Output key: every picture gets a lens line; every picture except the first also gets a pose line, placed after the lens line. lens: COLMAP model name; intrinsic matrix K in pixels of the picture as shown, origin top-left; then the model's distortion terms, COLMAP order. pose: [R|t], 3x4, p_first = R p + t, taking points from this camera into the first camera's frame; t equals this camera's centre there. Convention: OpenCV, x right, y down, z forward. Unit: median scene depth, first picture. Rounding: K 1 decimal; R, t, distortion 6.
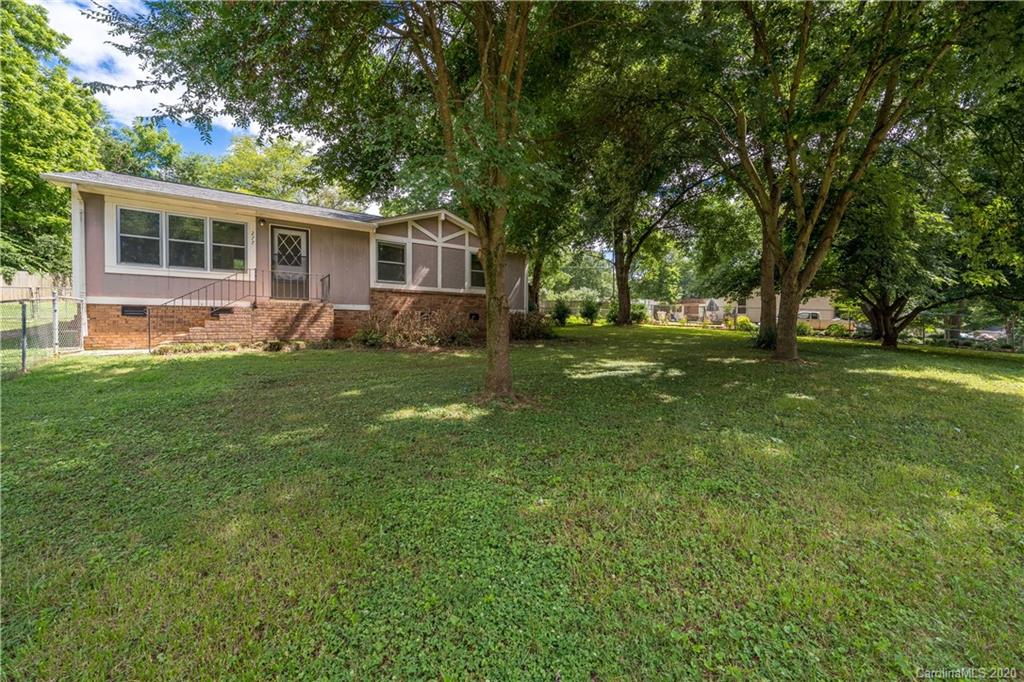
lens RADIAL K [[397.2, 0, 515.1], [0, 397.2, 337.6], [0, 0, 1]] dist [-0.005715, -0.000370]
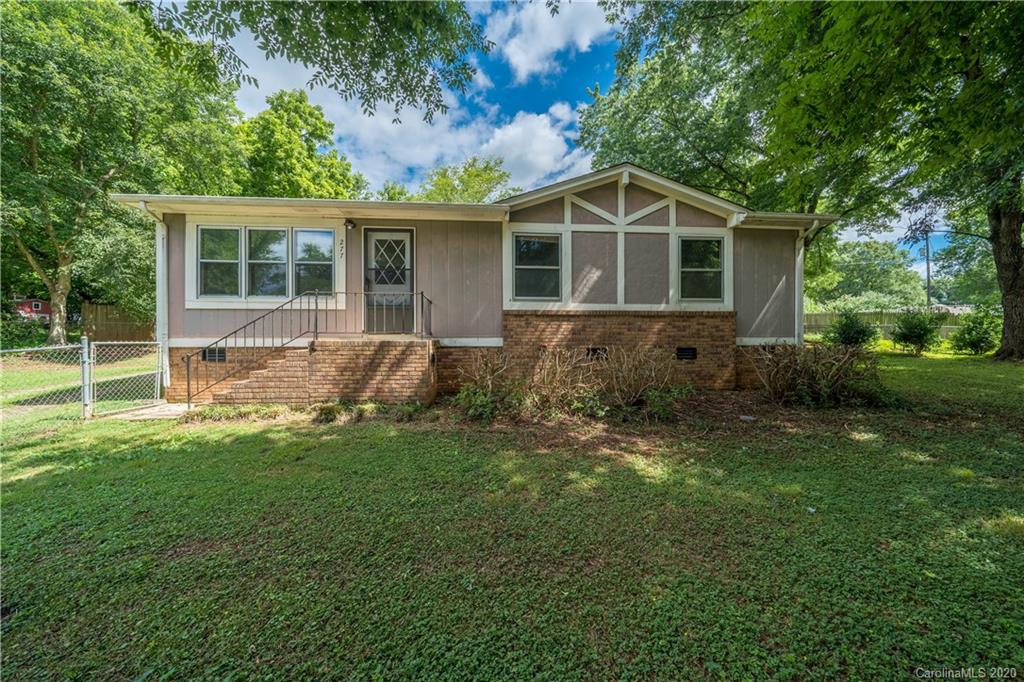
lens RADIAL K [[397.2, 0, 500.7], [0, 397.2, 344.3], [0, 0, 1]] dist [-0.005715, -0.000370]
pose [[0.850931, -0.006499, -0.525238, -0.040844], [-0.010521, 0.999512, -0.029411, -0.053421], [0.525172, 0.030553, 0.850447, 0.469391]]
